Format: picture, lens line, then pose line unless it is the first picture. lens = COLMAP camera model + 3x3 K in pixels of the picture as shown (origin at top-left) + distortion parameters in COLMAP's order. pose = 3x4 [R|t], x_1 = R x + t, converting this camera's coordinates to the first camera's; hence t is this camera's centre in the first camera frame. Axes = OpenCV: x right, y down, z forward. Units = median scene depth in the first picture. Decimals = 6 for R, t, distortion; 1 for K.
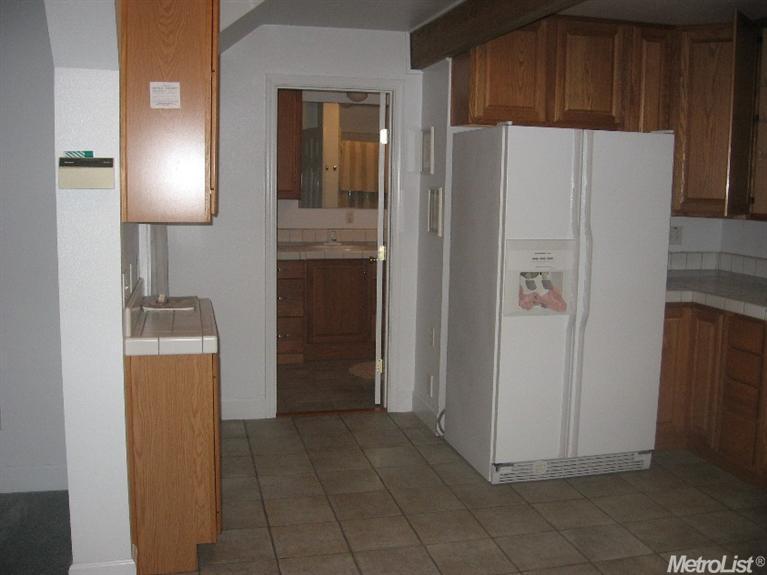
lens RADIAL K [[800.9, 0, 383.5], [0, 800.9, 287.5], [0, 0, 1]] dist [-0.110041, -0.002209]
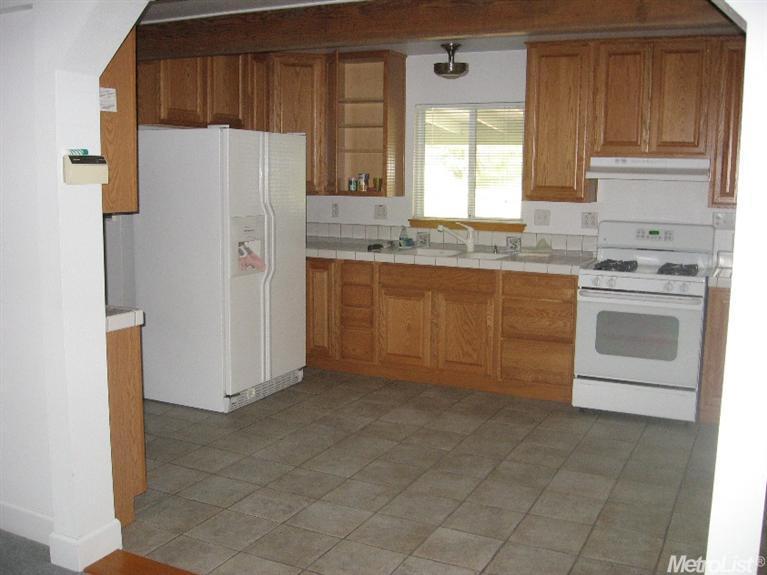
lens RADIAL K [[800.9, 0, 383.5], [0, 800.9, 287.5], [0, 0, 1]] dist [-0.110041, -0.002209]
pose [[0.650177, -0.115911, 0.750890, -0.622890], [0.099902, 0.992756, 0.066743, -0.008735], [-0.753187, 0.031621, 0.657047, -0.019299]]
